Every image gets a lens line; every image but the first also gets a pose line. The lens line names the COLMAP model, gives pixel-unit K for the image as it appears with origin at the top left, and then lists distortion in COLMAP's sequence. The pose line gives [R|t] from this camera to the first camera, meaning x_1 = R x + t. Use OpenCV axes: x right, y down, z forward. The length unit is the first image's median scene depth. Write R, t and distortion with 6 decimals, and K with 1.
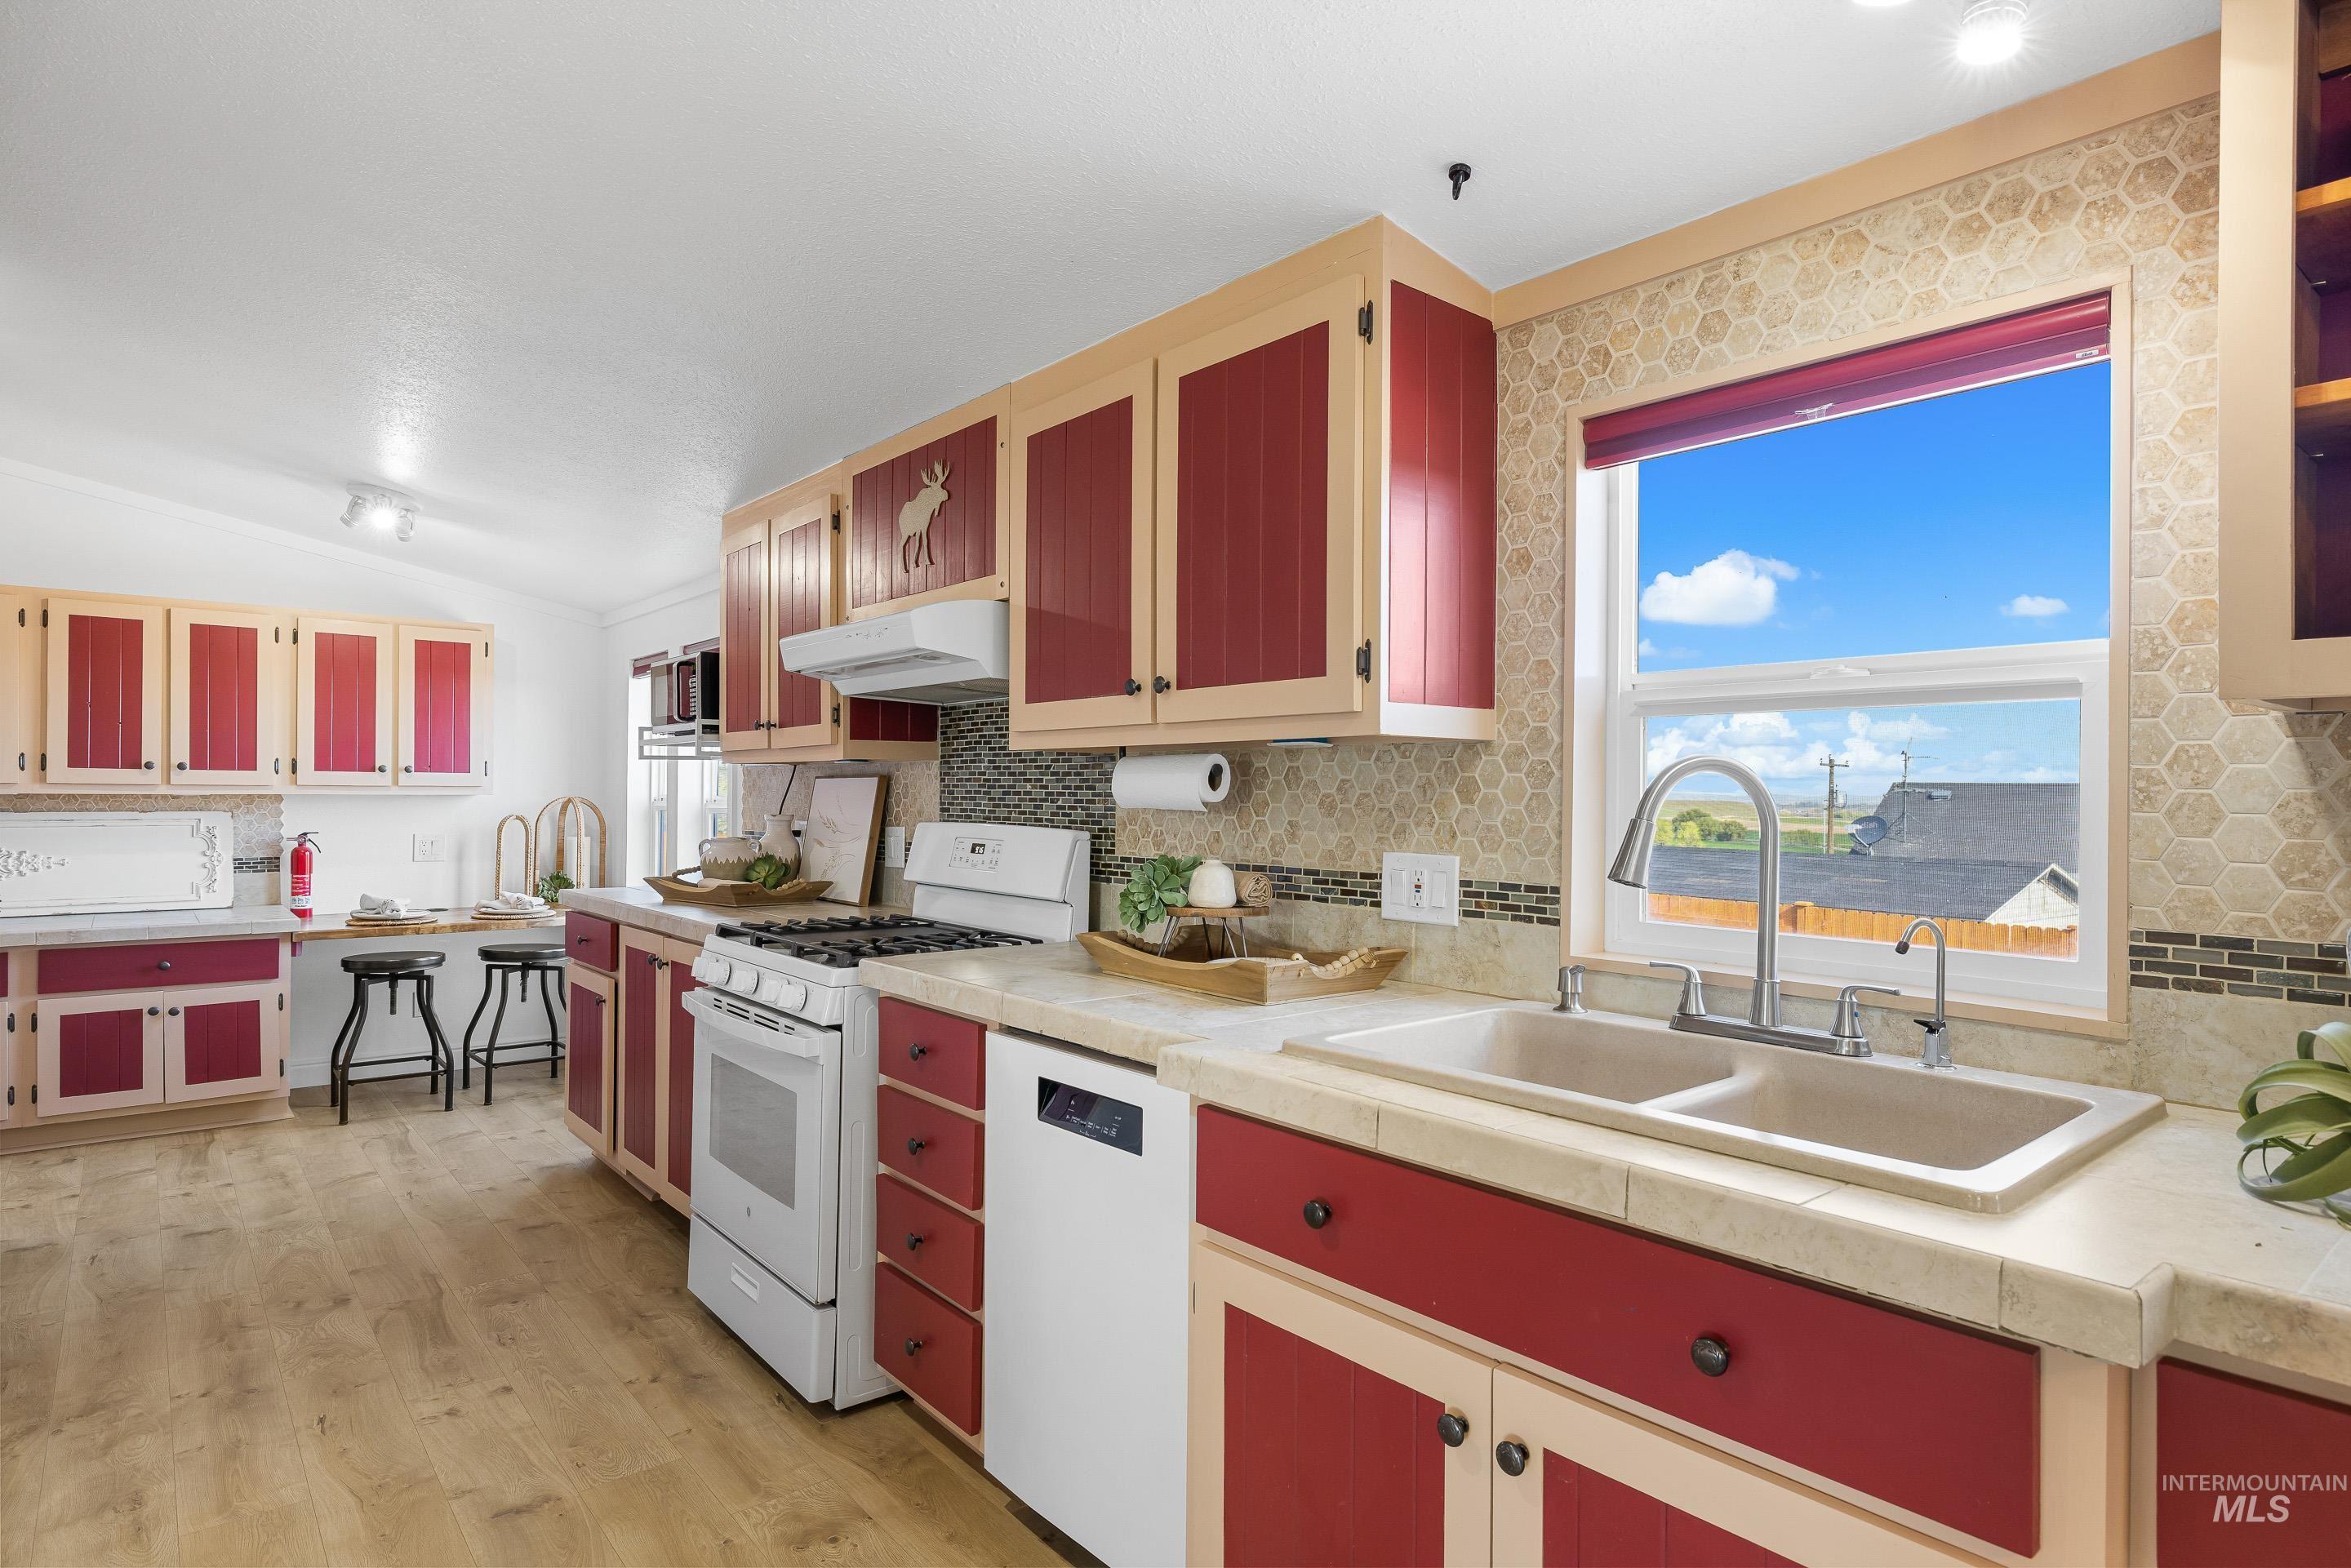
lens RADIAL K [[1288.6, 0, 1172.3], [0, 1288.6, 788.8], [0, 0, 1]] dist [0.005317, 0.000581]
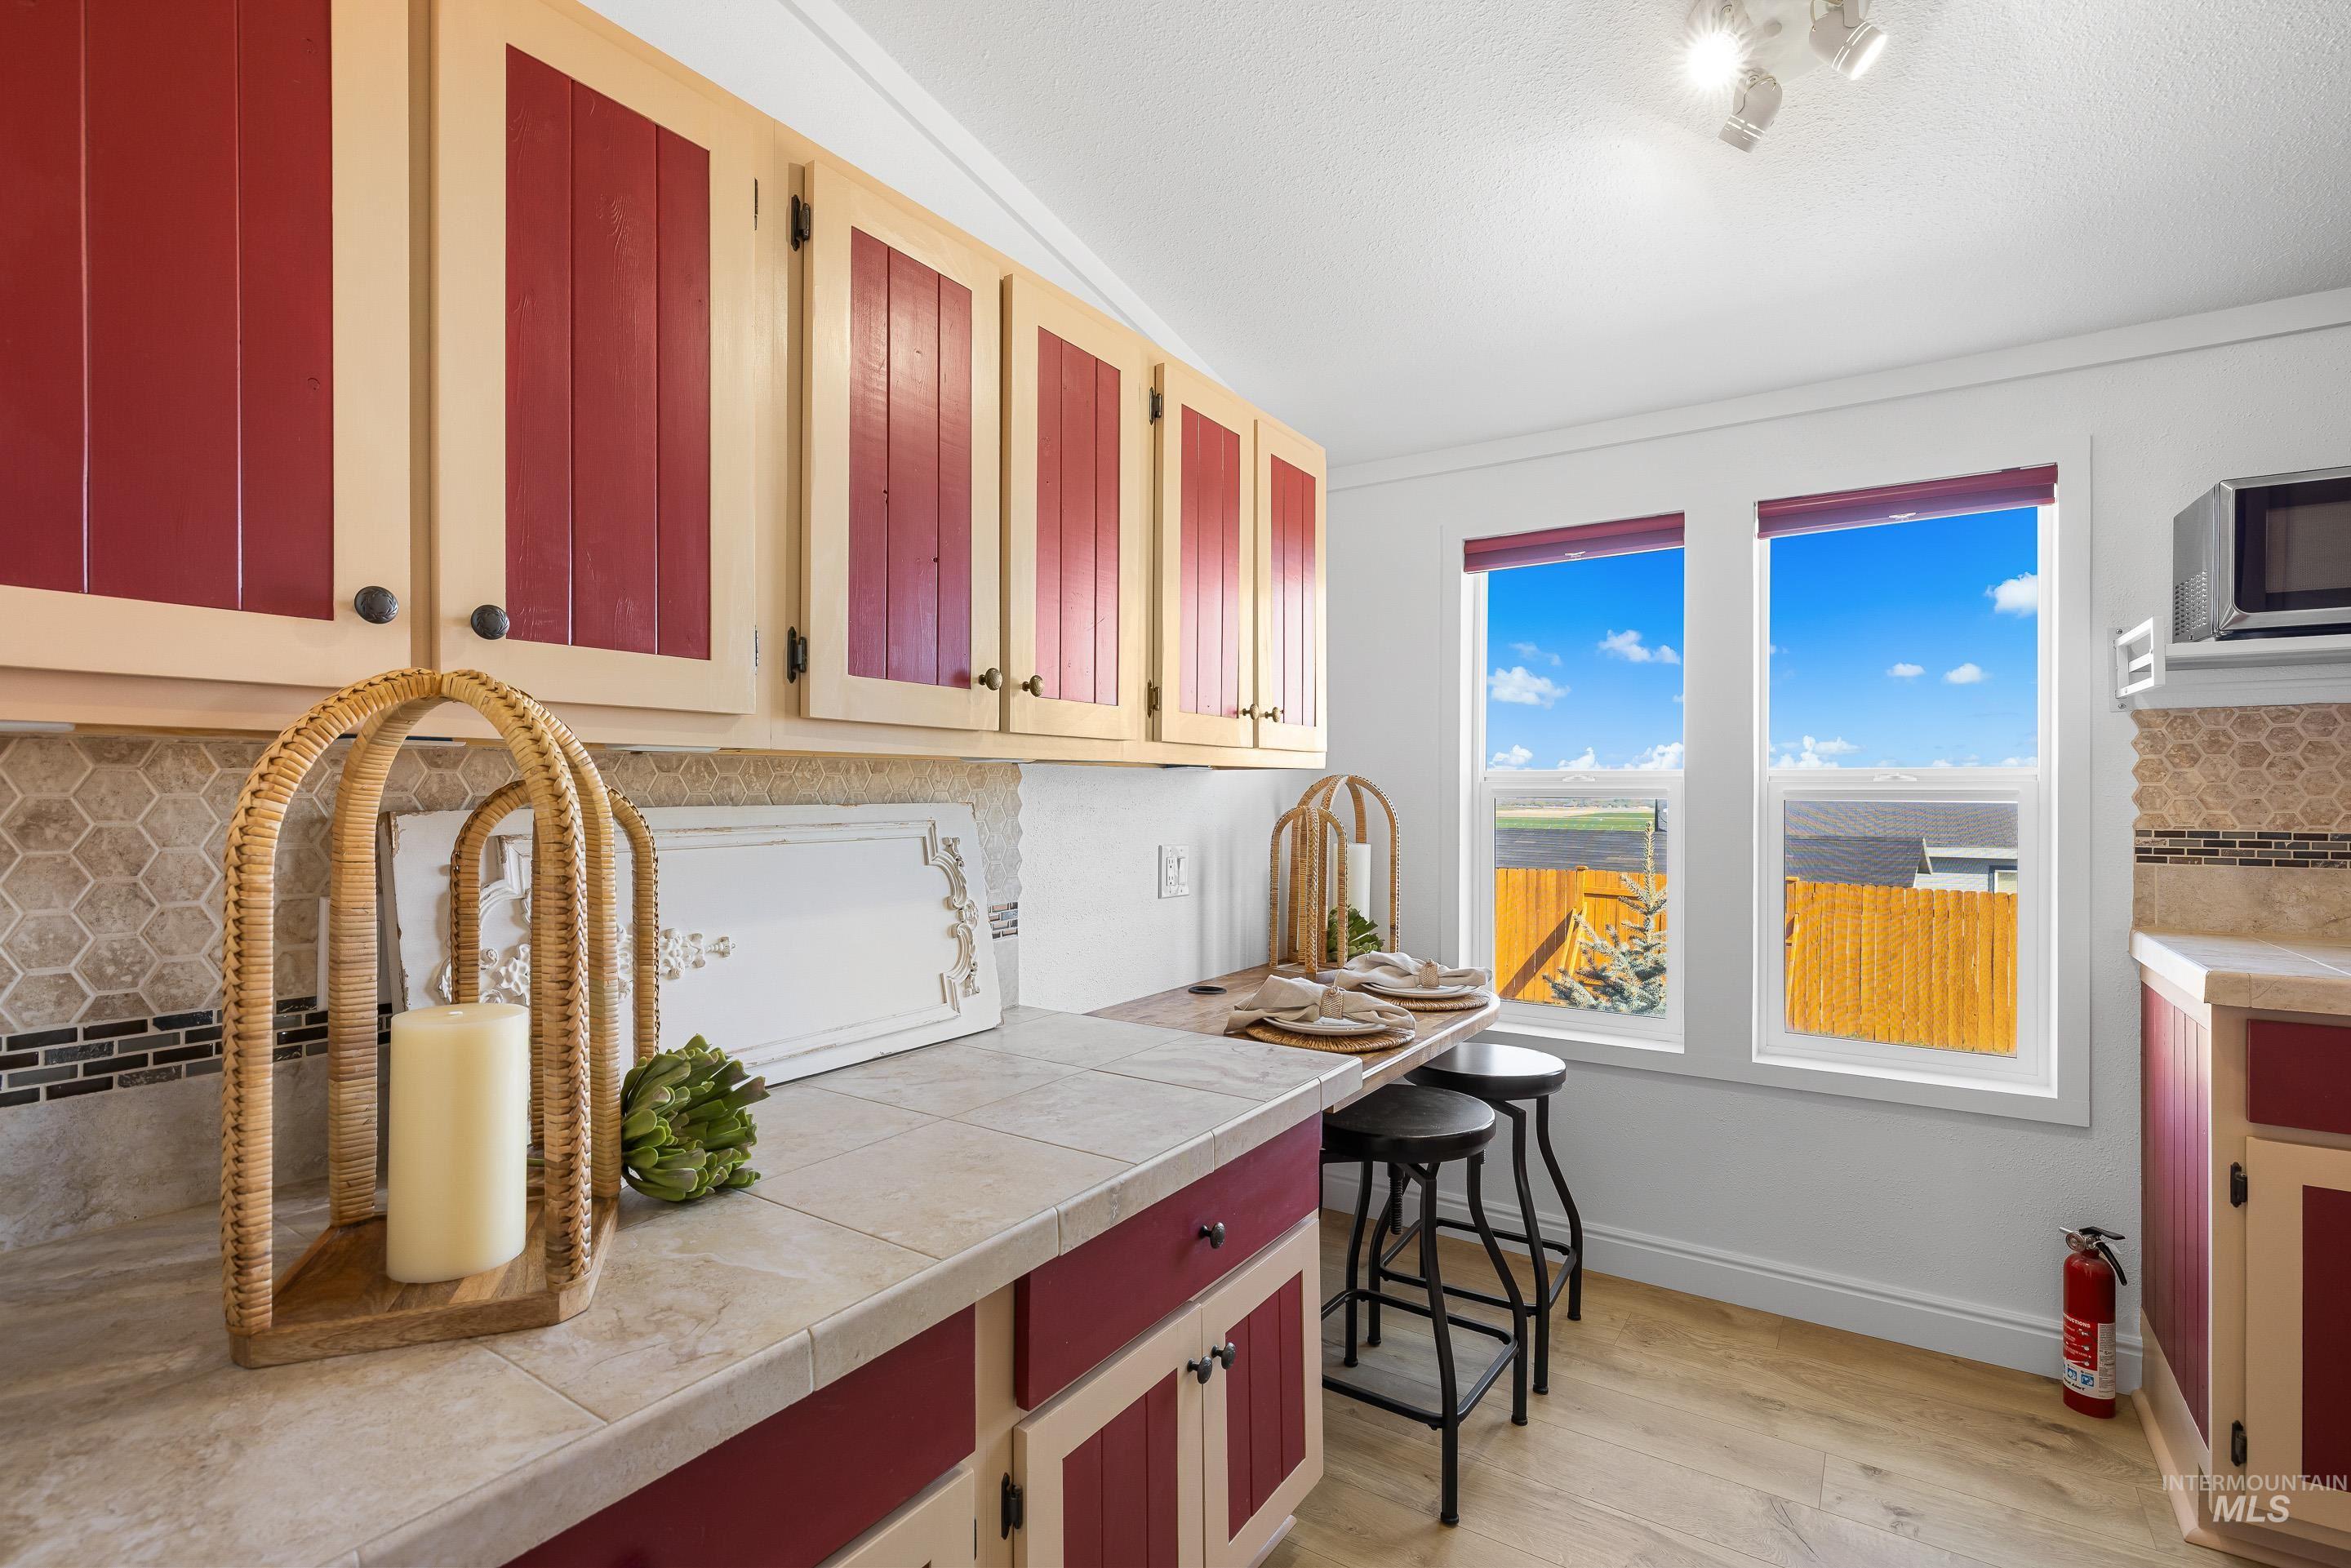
lens RADIAL K [[1079.3, 0, 1173.4], [0, 1079.3, 793.0], [0, 0, 1]] dist [-0.001010, -0.000080]
pose [[0.952184, -0.004812, 0.305488, -1.578719], [0.002876, 0.999973, 0.006787, 0.024243], [-0.305512, -0.005584, 0.952172, 1.296239]]
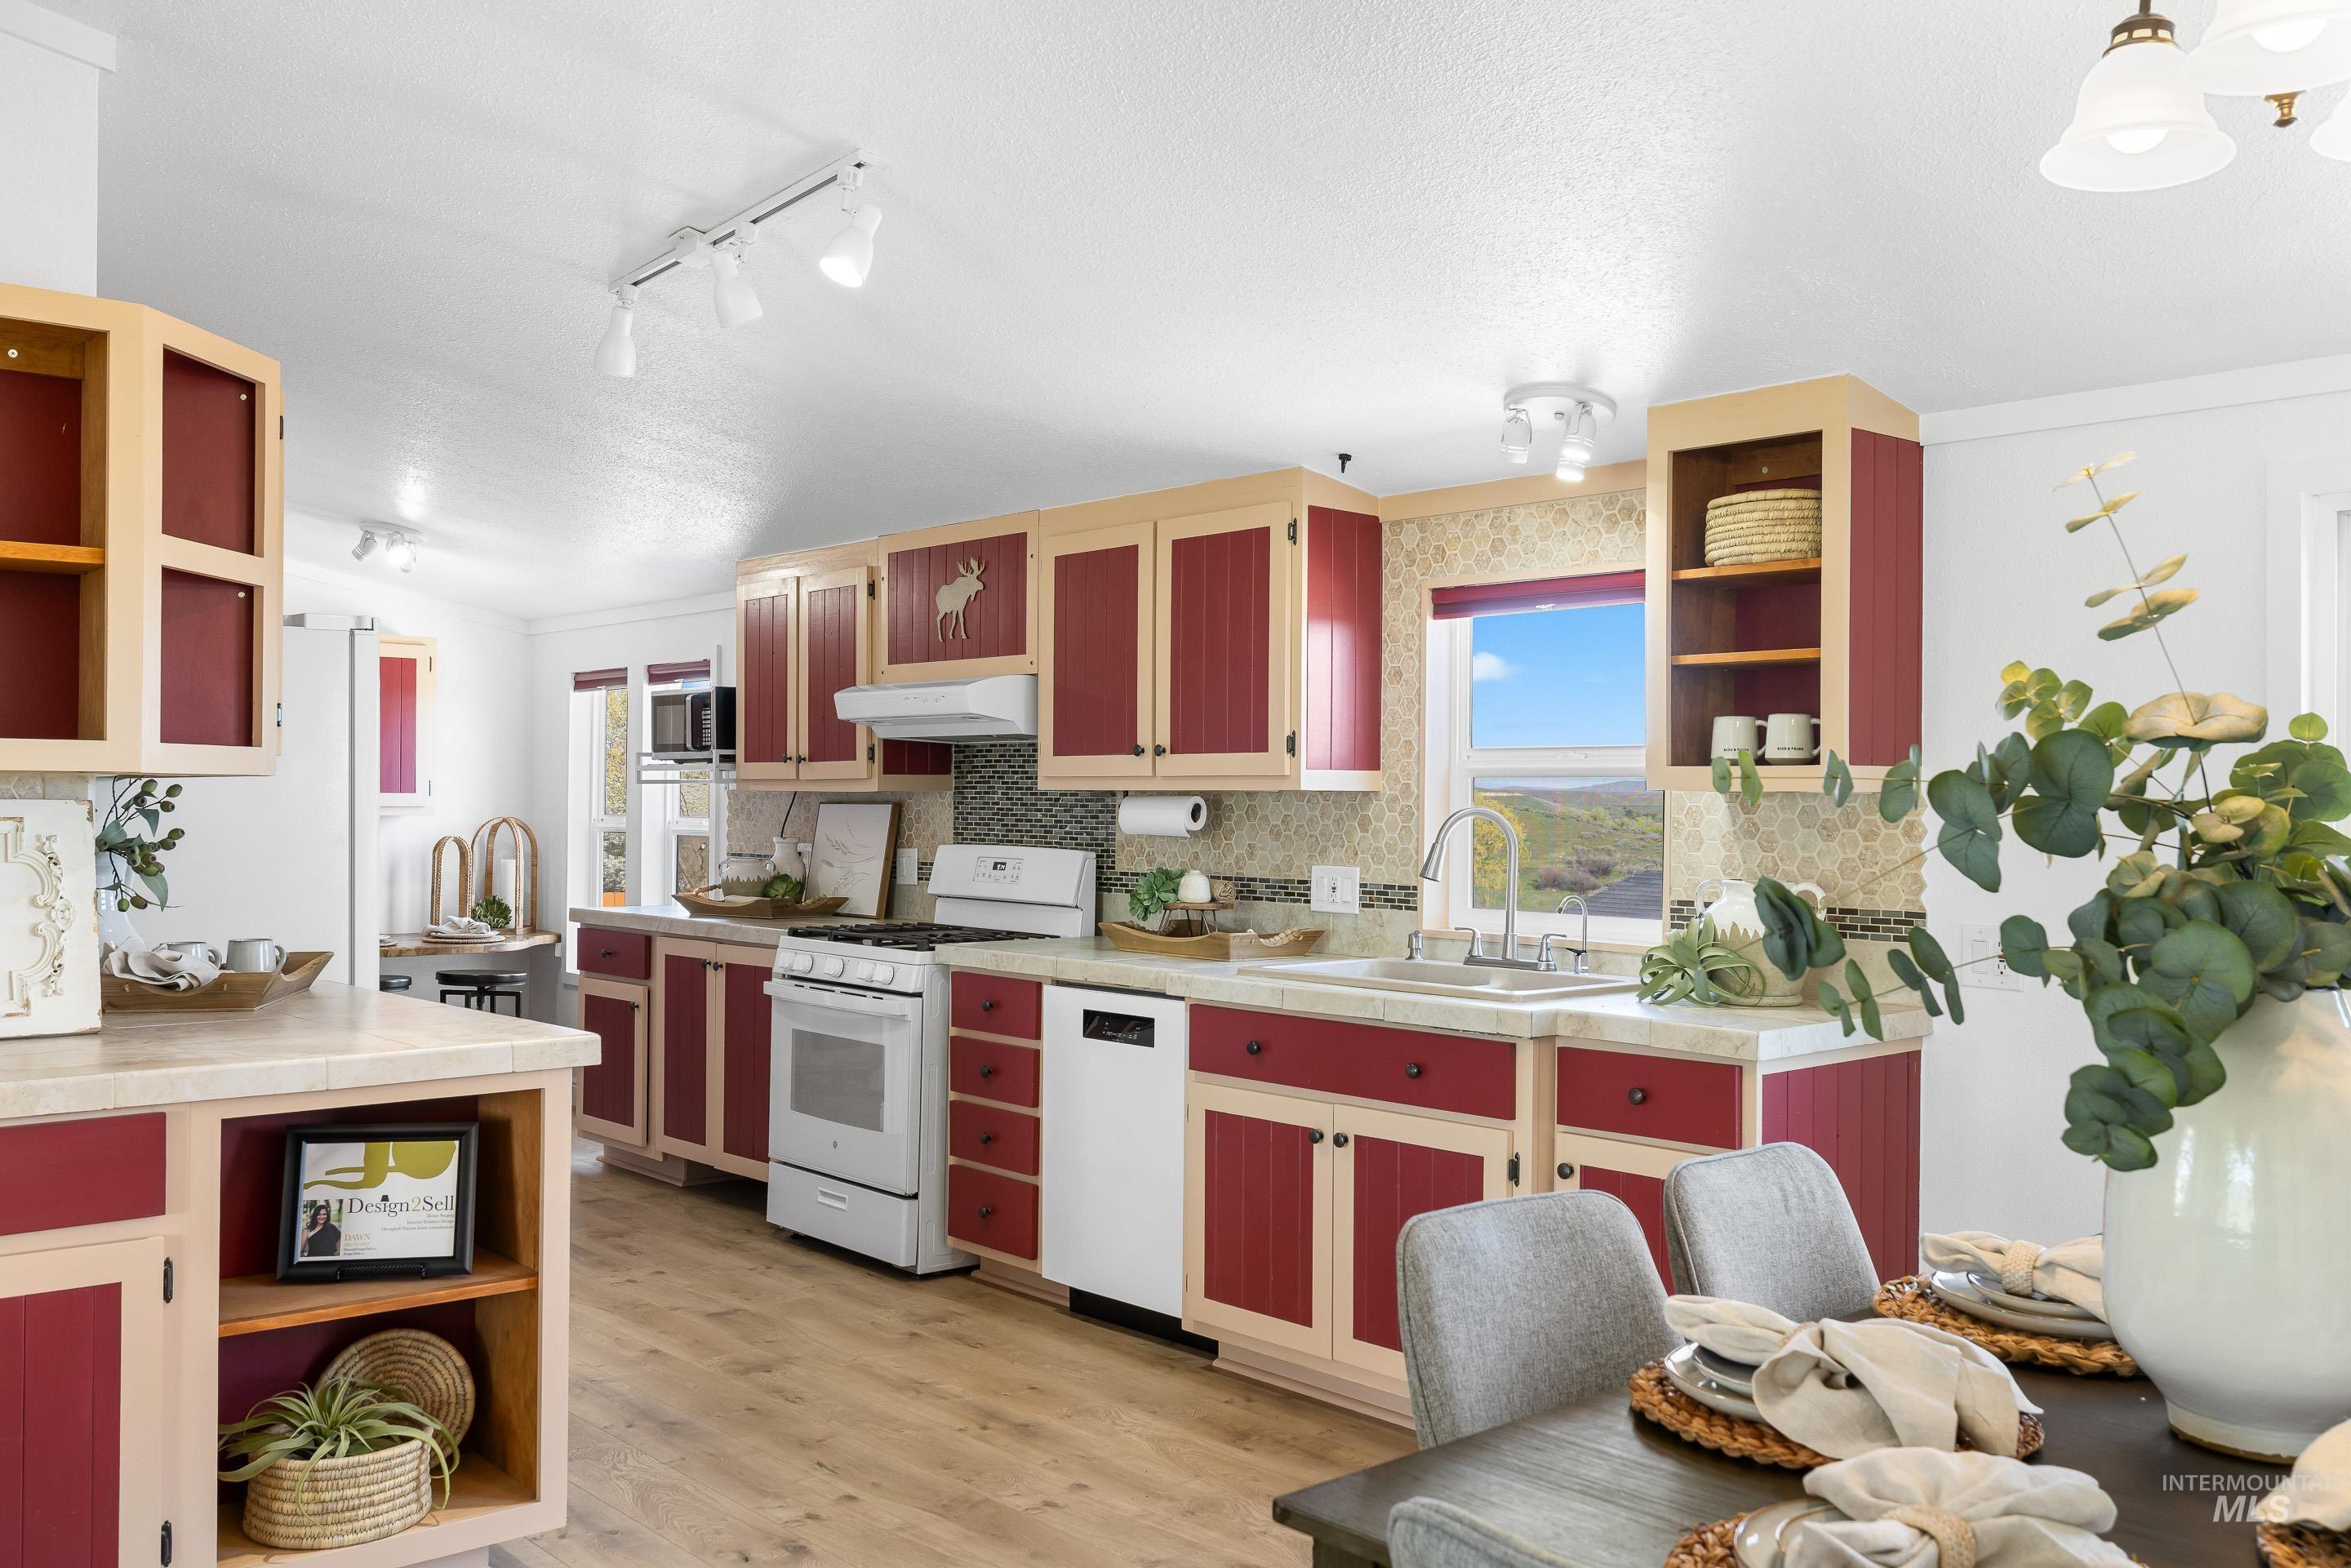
lens RADIAL K [[2037.4, 0, 1175.5], [0, 2037.4, 784.0], [0, 0, 1]] dist [-0.003749, 0.003665]
pose [[0.999383, 0.001129, 0.035111, -0.063863], [-0.001009, 0.999994, -0.003454, -0.031086], [-0.035114, 0.003416, 0.999377, -1.165256]]
